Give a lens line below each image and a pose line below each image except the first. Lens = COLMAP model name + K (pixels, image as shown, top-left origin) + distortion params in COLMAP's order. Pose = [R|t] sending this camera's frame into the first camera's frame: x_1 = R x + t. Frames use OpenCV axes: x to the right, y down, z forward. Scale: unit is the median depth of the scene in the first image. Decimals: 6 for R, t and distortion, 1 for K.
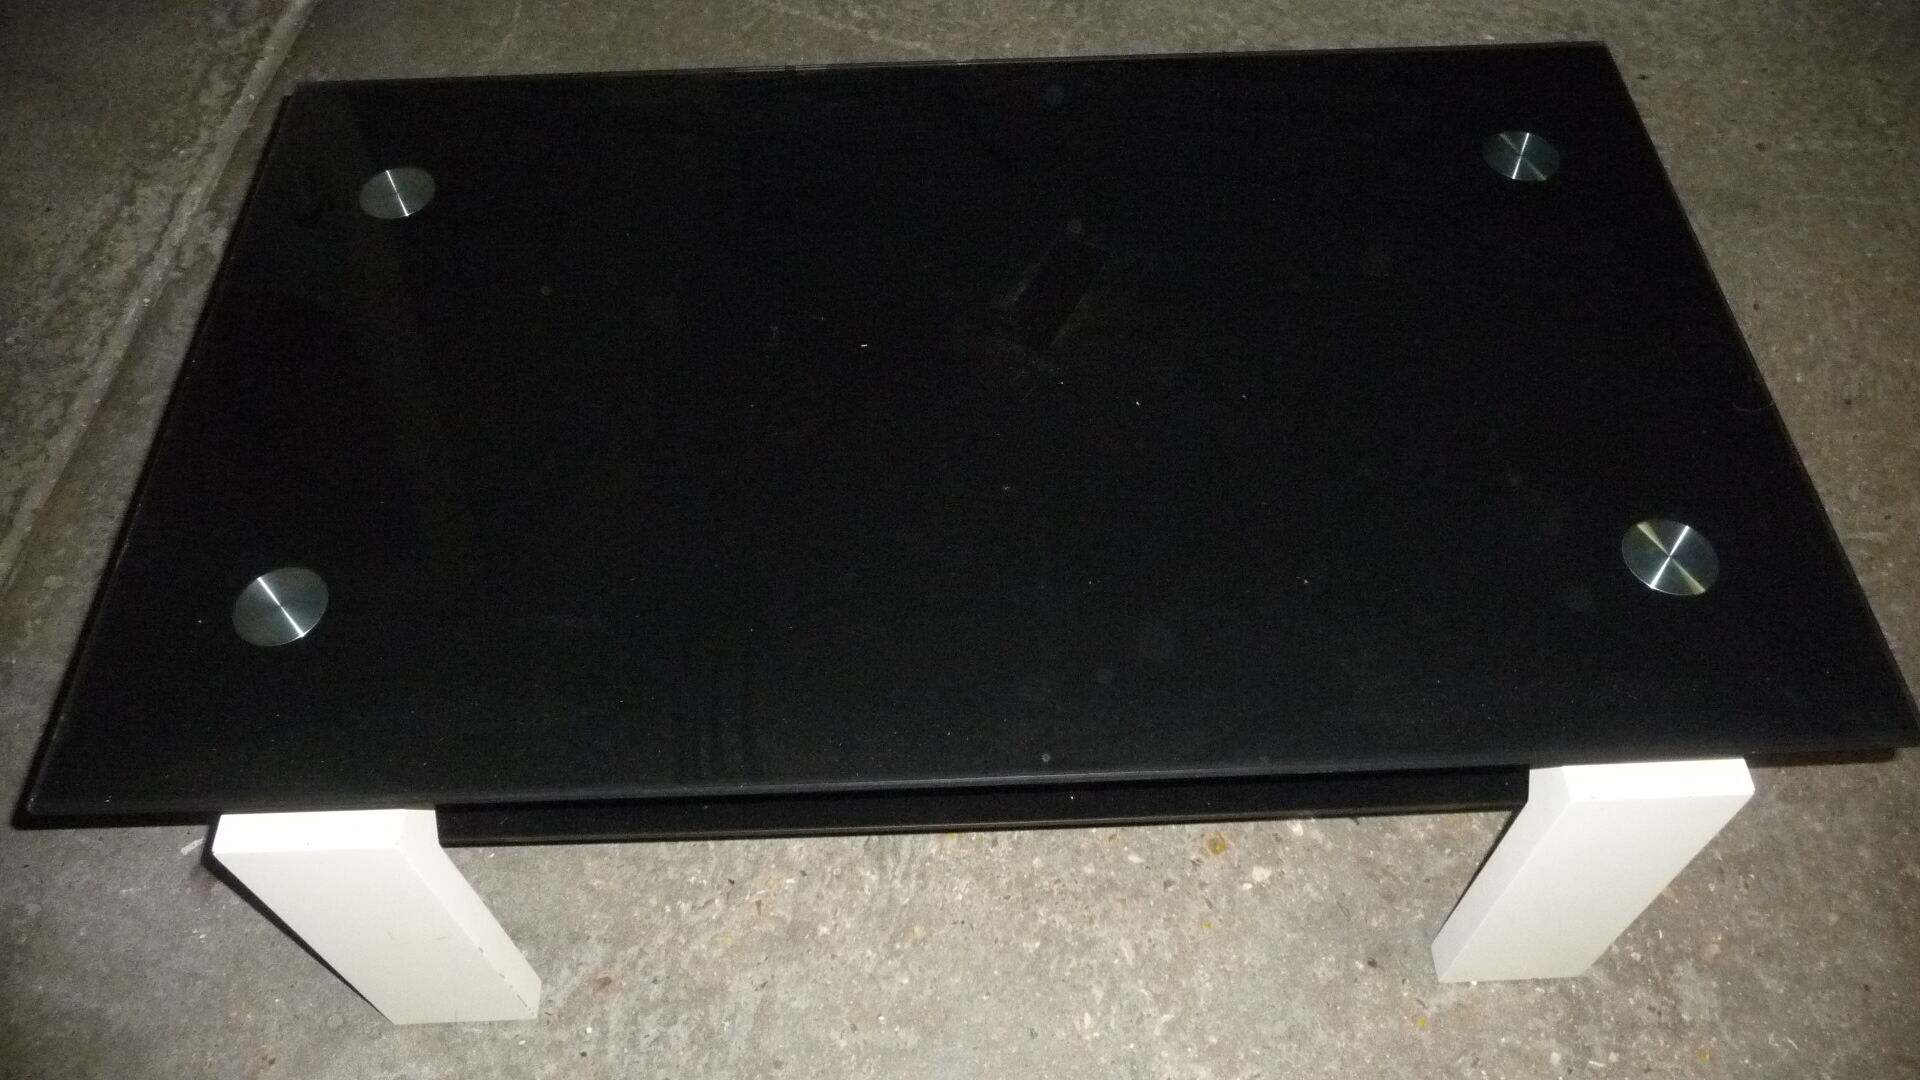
lens RADIAL K [[1462.9, 0, 961.7], [0, 1462.9, 545.3], [0, 0, 1]] dist [-0.015762, 0.002124]
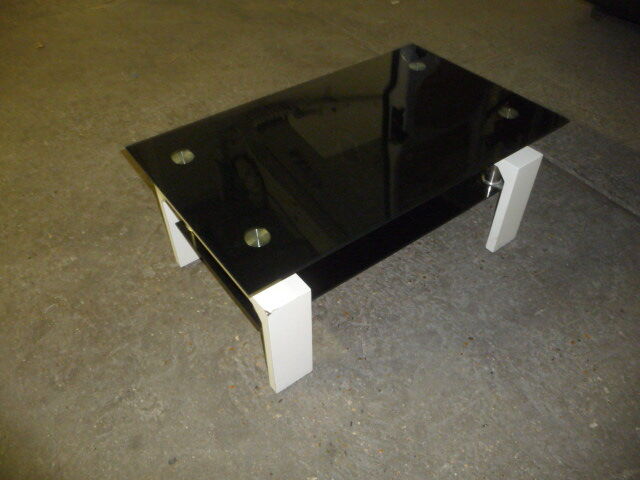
lens RADIAL K [[522.1, 0, 320.0], [0, 522.1, 239.6], [0, 0, 1]] dist [-0.007559, -0.003990]
pose [[-0.817594, 0.414998, -0.399145, 0.637854], [-0.455391, -0.041836, 0.889308, -1.135919], [0.352362, 0.908860, 0.223191, 0.749292]]
